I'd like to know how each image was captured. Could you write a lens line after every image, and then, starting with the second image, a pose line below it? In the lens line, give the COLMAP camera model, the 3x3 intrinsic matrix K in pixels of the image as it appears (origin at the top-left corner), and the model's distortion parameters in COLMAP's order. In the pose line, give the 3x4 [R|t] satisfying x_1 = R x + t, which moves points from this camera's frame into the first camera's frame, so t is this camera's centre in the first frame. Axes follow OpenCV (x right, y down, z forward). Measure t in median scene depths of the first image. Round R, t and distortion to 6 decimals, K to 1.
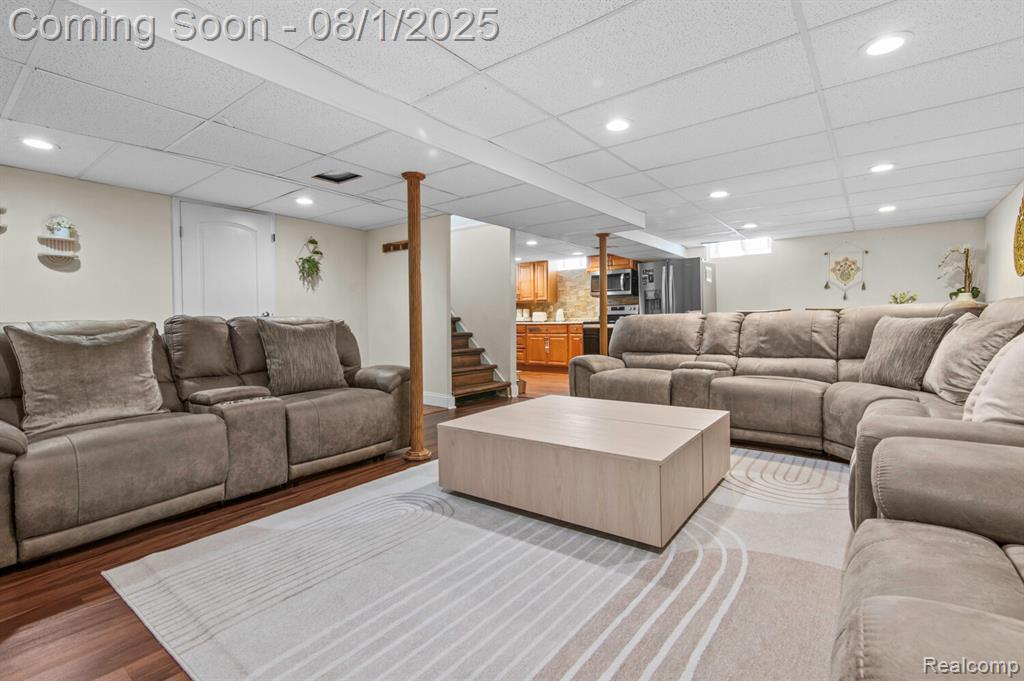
lens RADIAL K [[465.5, 0, 514.5], [0, 465.5, 333.8], [0, 0, 1]] dist [0.005460, 0.000720]
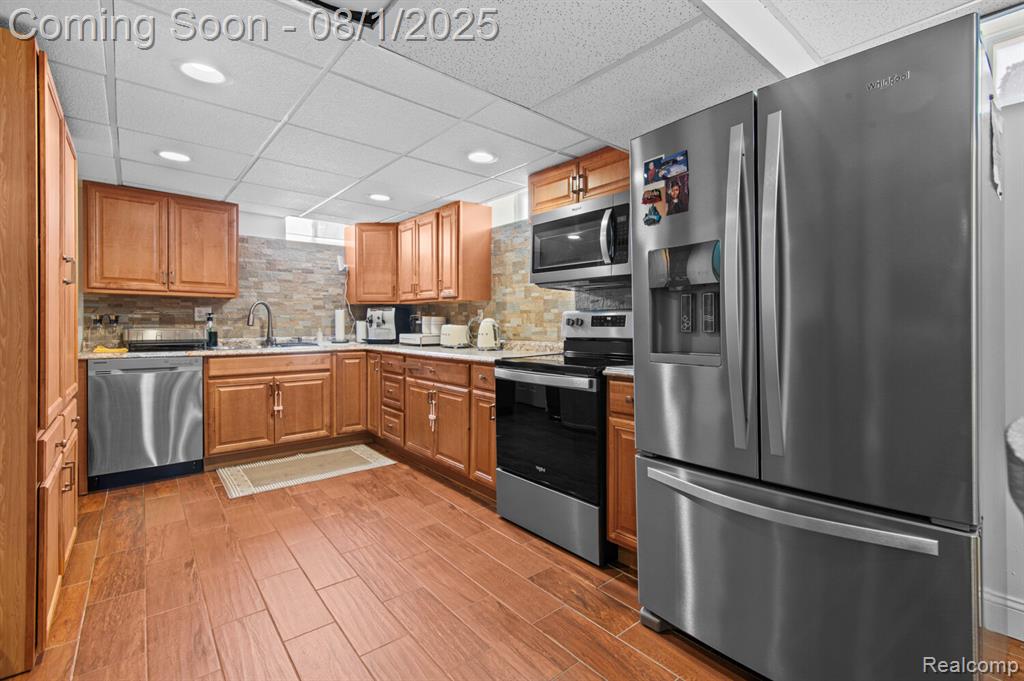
lens RADIAL K [[465.5, 0, 511.1], [0, 465.5, 332.4], [0, 0, 1]] dist [0.005460, 0.000720]
pose [[0.974910, 0.016544, -0.221982, 0.215134], [-0.018366, 0.999812, -0.006146, -0.039964], [0.221839, 0.010069, 0.975031, 0.617841]]
